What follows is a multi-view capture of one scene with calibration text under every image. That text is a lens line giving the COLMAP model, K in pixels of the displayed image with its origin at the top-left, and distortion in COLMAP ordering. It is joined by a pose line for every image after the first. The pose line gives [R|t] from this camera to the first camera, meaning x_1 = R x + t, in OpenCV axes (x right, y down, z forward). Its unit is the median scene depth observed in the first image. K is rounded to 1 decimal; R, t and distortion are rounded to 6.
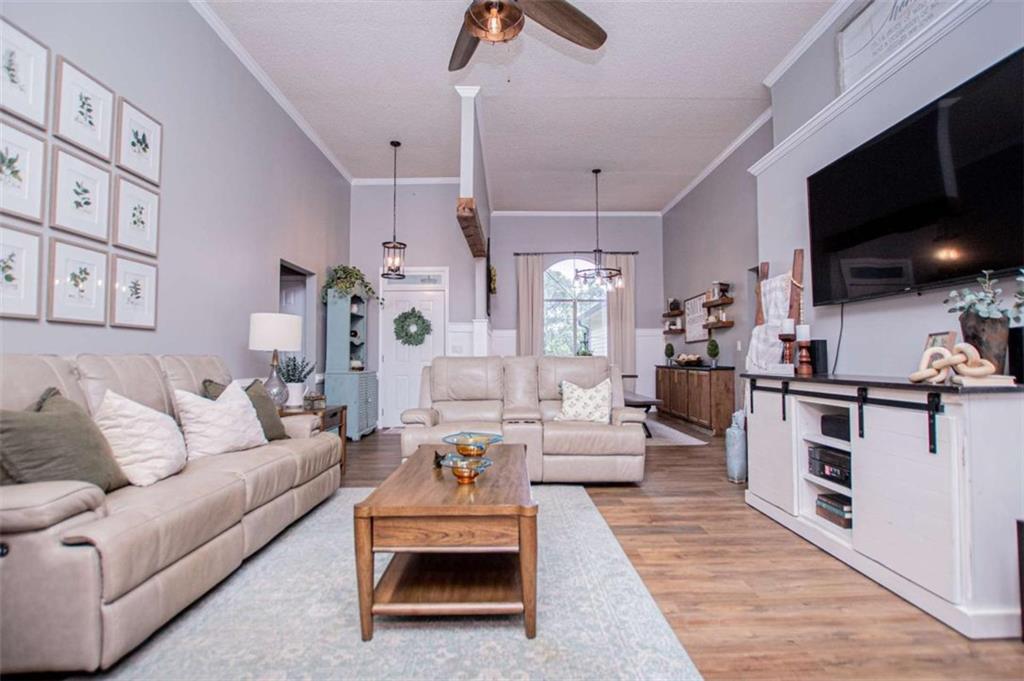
lens RADIAL K [[456.7, 0, 512.0], [0, 456.7, 341.4], [0, 0, 1]] dist [-0.019430, 0.001640]
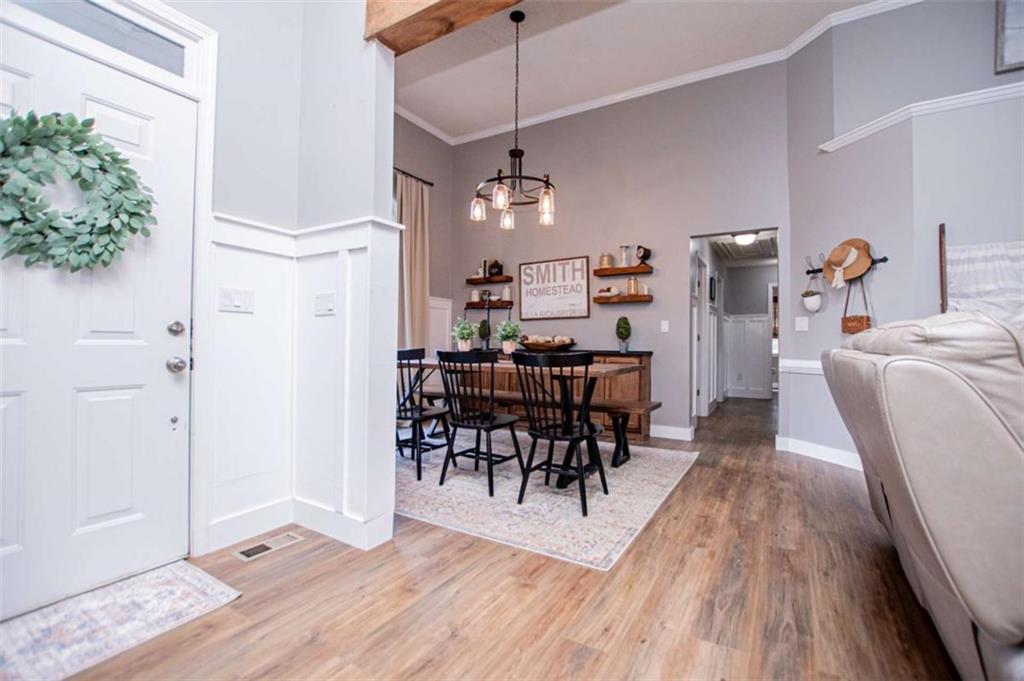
lens RADIAL K [[456.7, 0, 513.1], [0, 456.7, 340.1], [0, 0, 1]] dist [-0.019430, 0.001640]
pose [[0.526869, 0.018540, 0.849745, -0.337383], [-0.042550, 0.999084, 0.004584, 0.041691], [-0.848881, -0.038572, 0.527175, 0.772263]]
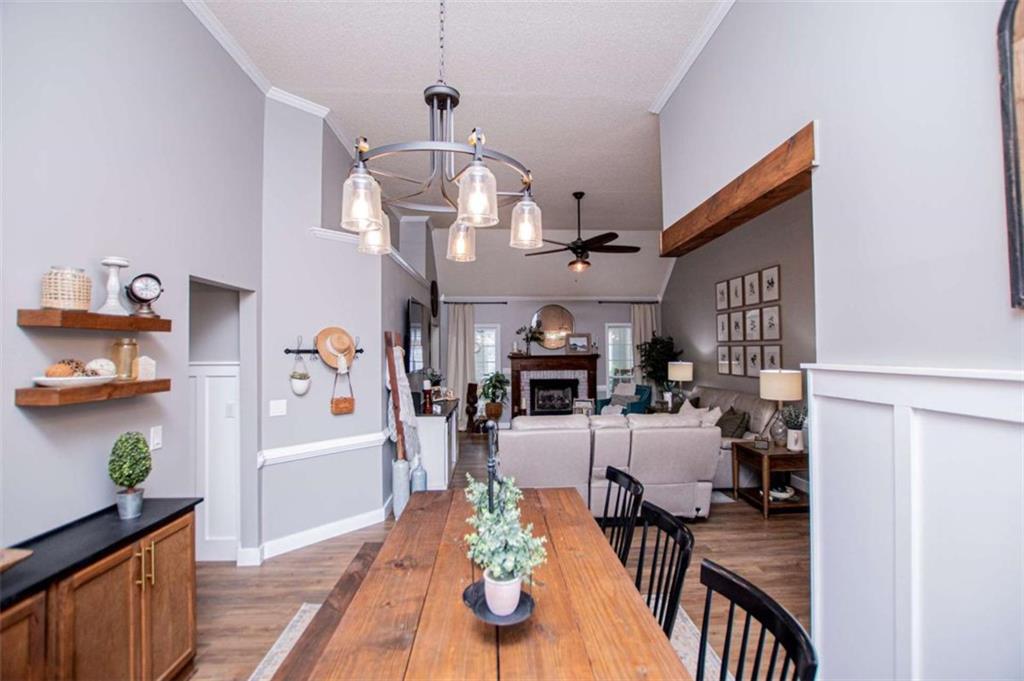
lens RADIAL K [[456.7, 0, 514.0], [0, 456.7, 340.0], [0, 0, 1]] dist [-0.019430, 0.001640]
pose [[-0.998611, 0.010310, -0.051674, 0.189843], [0.012798, 0.998762, -0.048060, -0.058649], [0.051114, -0.048655, -0.997507, 1.414240]]
